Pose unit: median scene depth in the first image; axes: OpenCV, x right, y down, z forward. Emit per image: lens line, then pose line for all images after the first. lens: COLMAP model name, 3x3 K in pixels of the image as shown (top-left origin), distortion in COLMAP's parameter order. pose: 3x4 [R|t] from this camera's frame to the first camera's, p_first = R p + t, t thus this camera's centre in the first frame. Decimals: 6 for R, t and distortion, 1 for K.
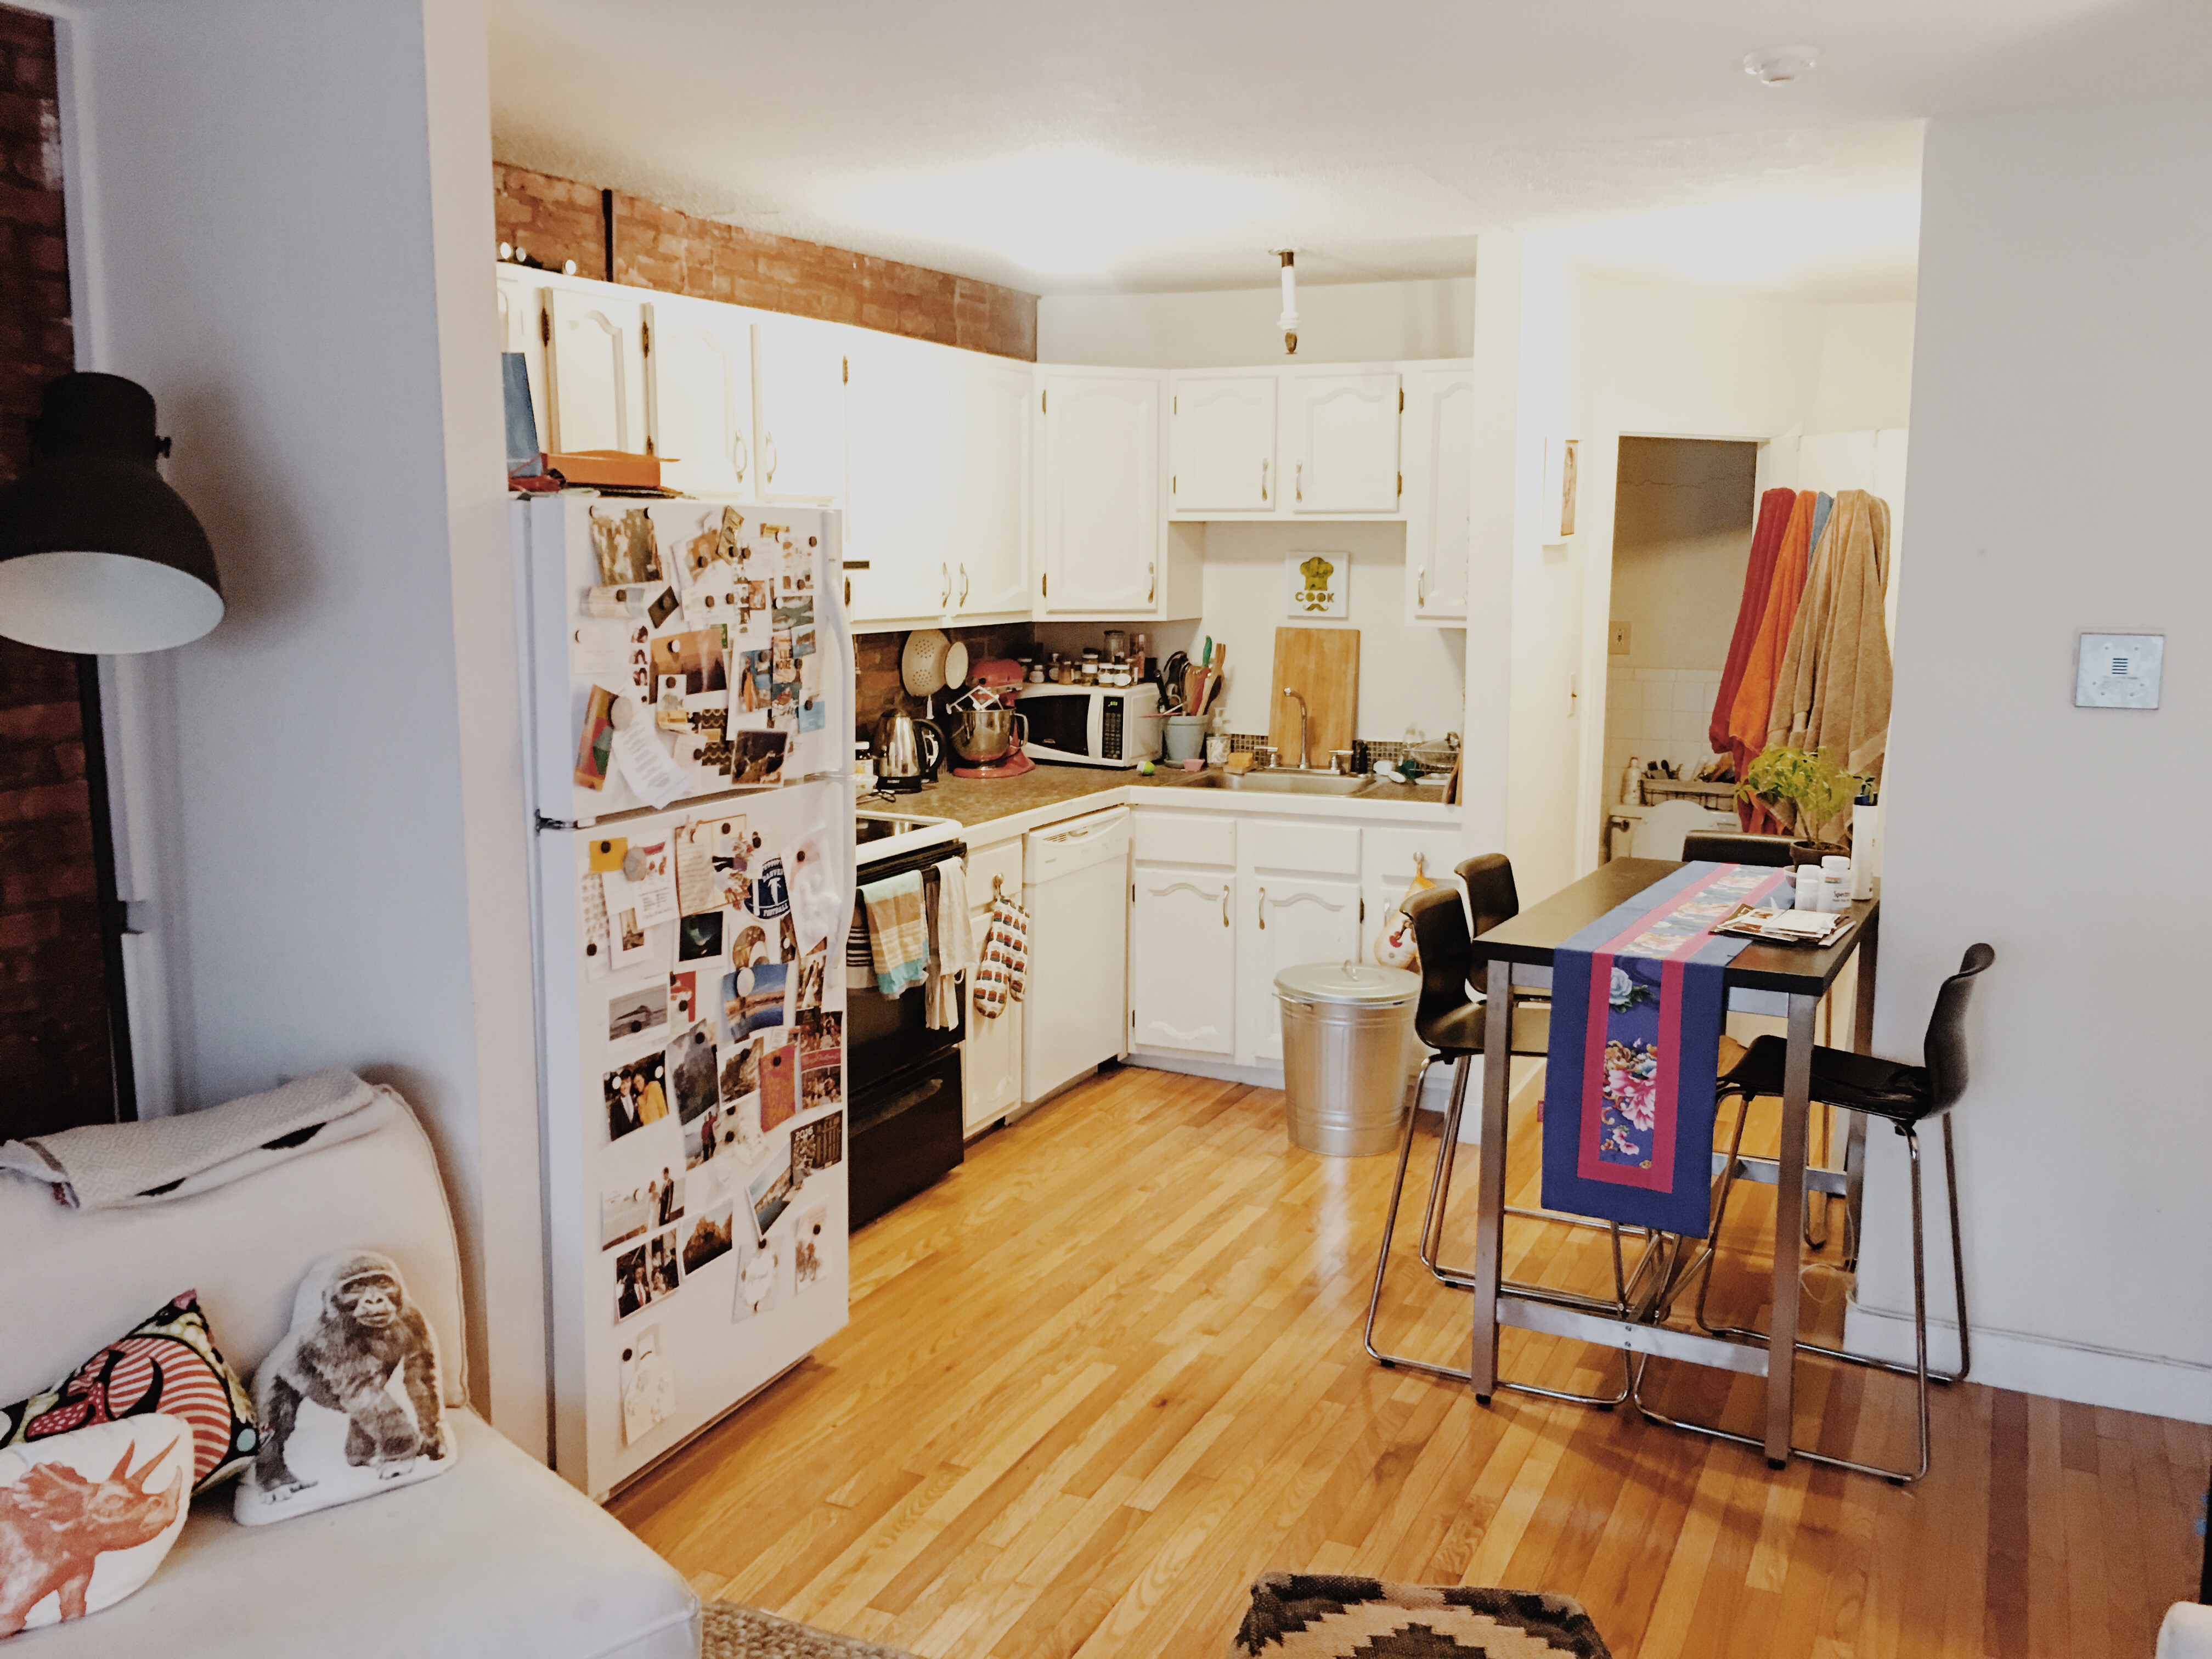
lens RADIAL K [[1873.0, 0, 1104.0], [0, 1873.0, 827.5], [0, 0, 1]] dist [0.046099, -0.012831]
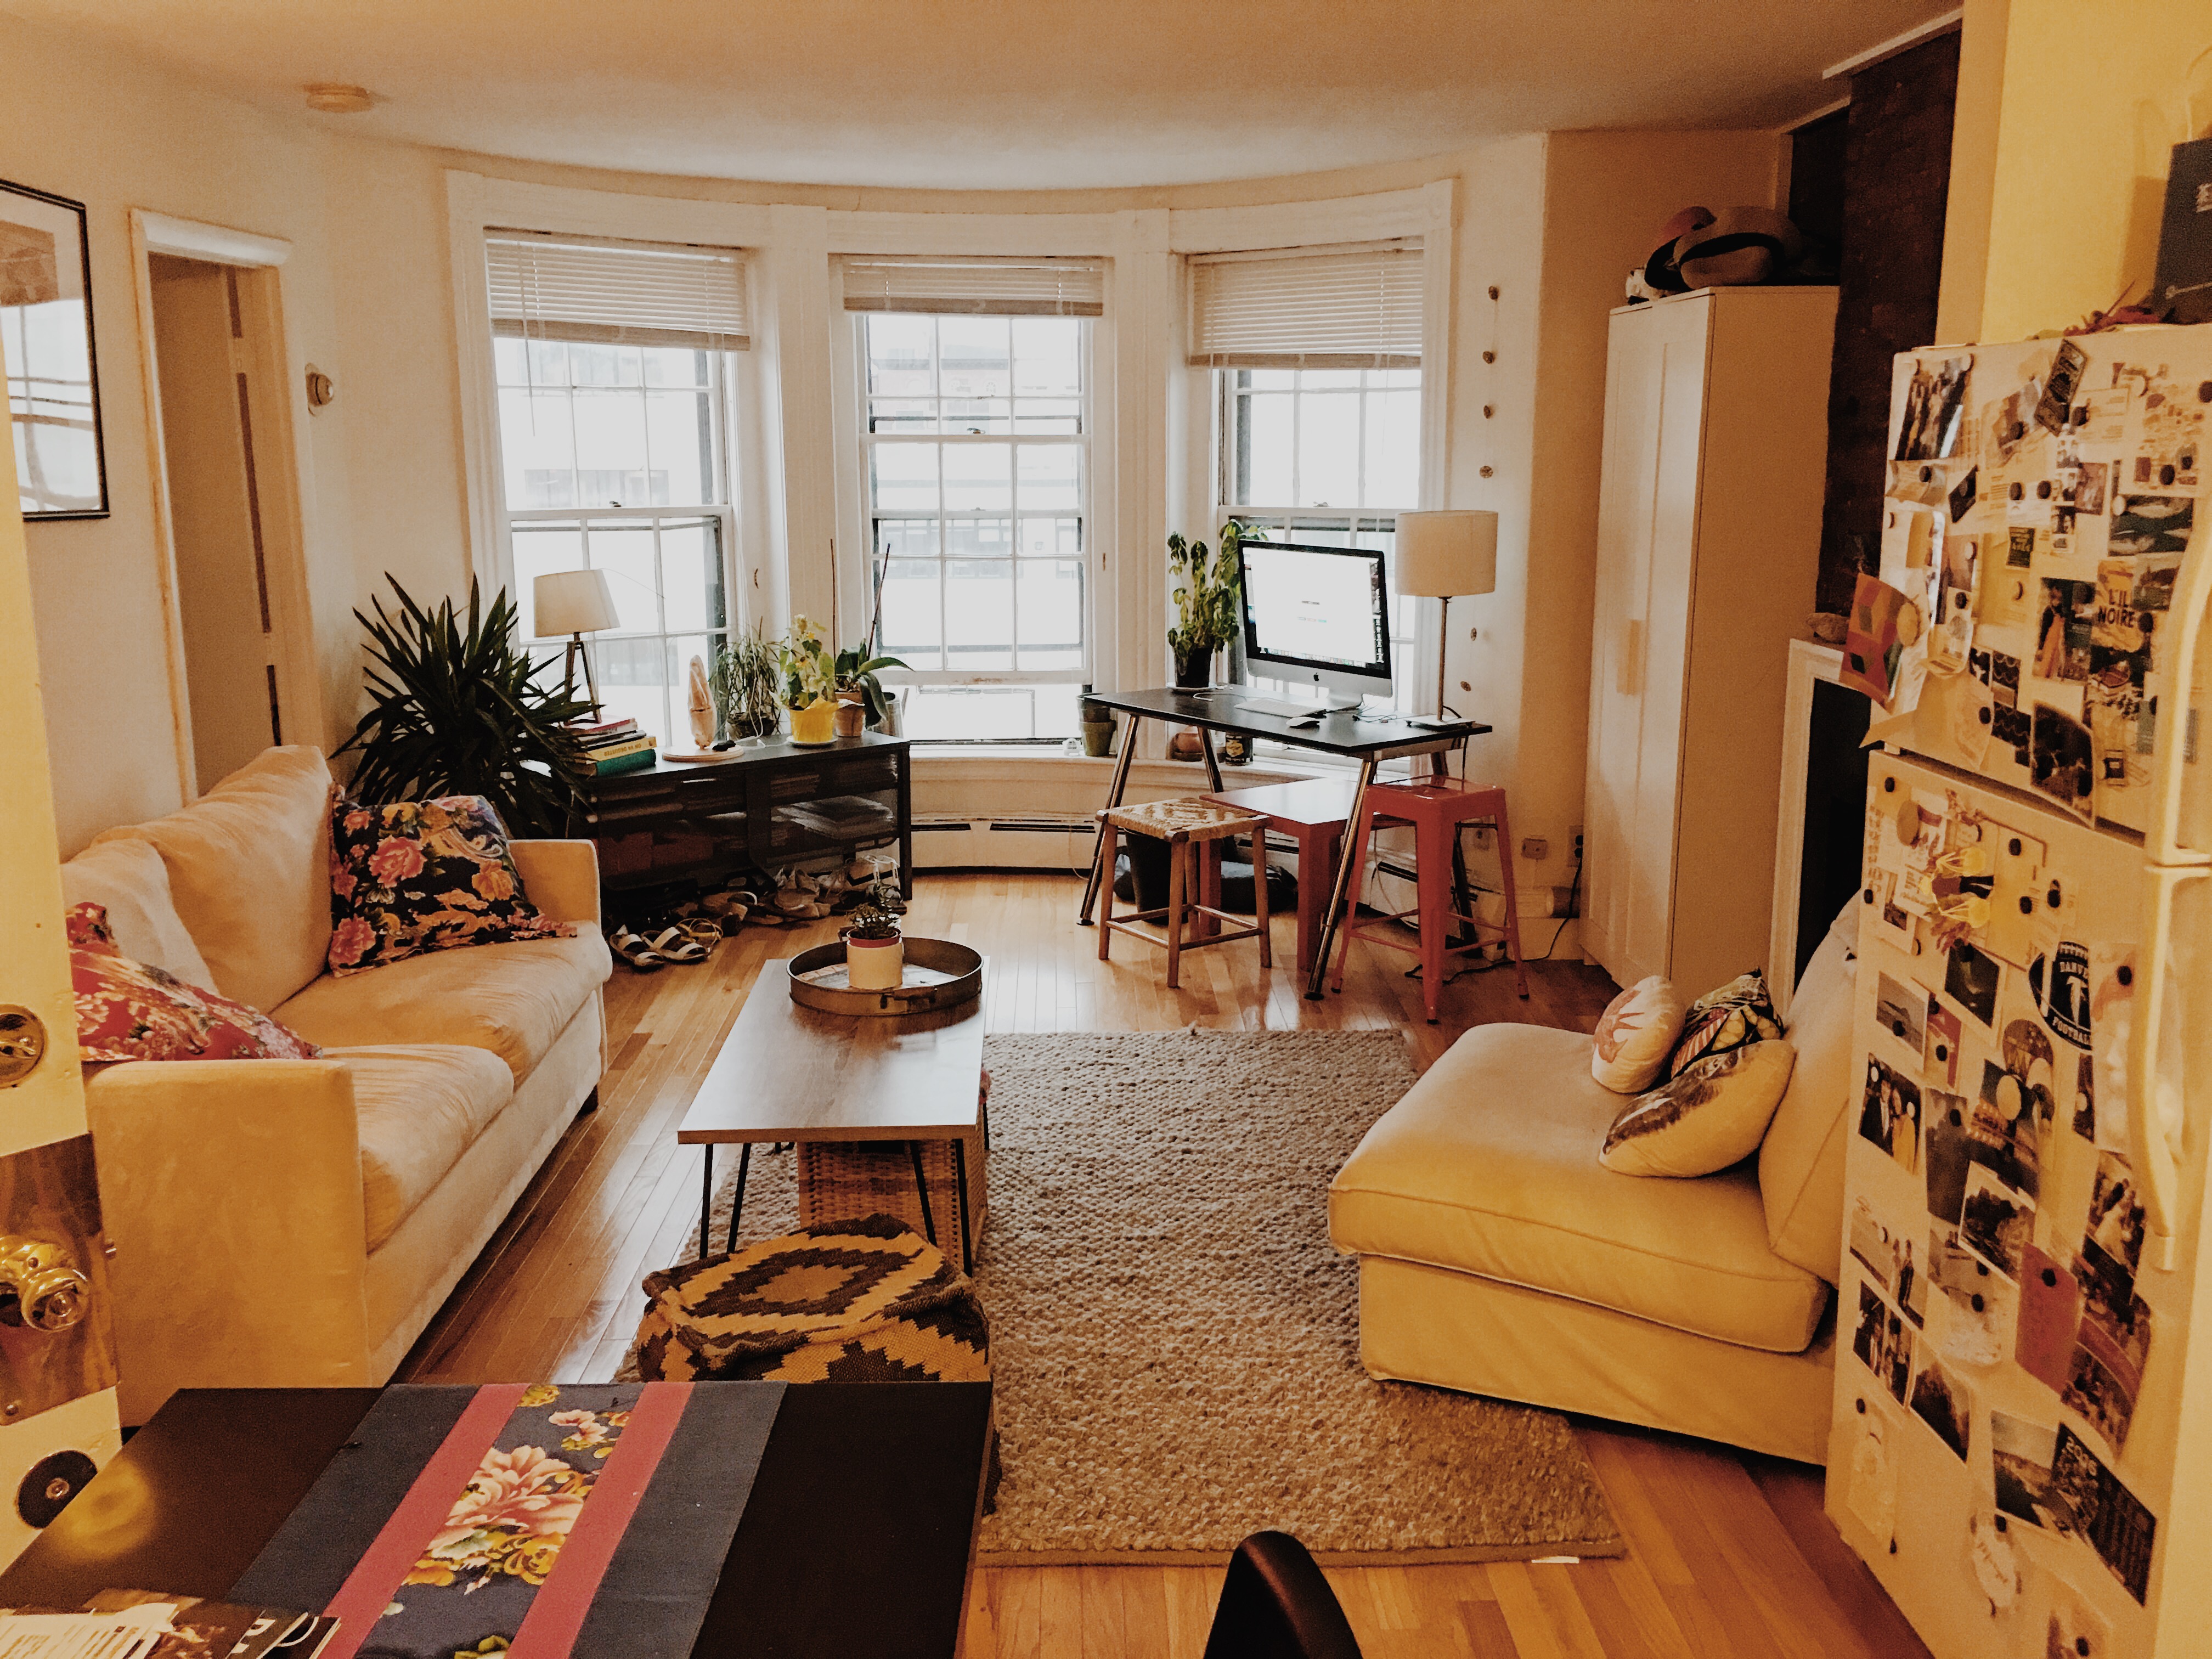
lens RADIAL K [[1873.0, 0, 1107.3], [0, 1873.0, 829.6], [0, 0, 1]] dist [0.046099, -0.012831]
pose [[-0.891985, 0.093881, -0.442209, 0.365490], [-0.066742, 0.940131, 0.334214, -0.201676], [0.447111, 0.327628, -0.832317, 1.394012]]
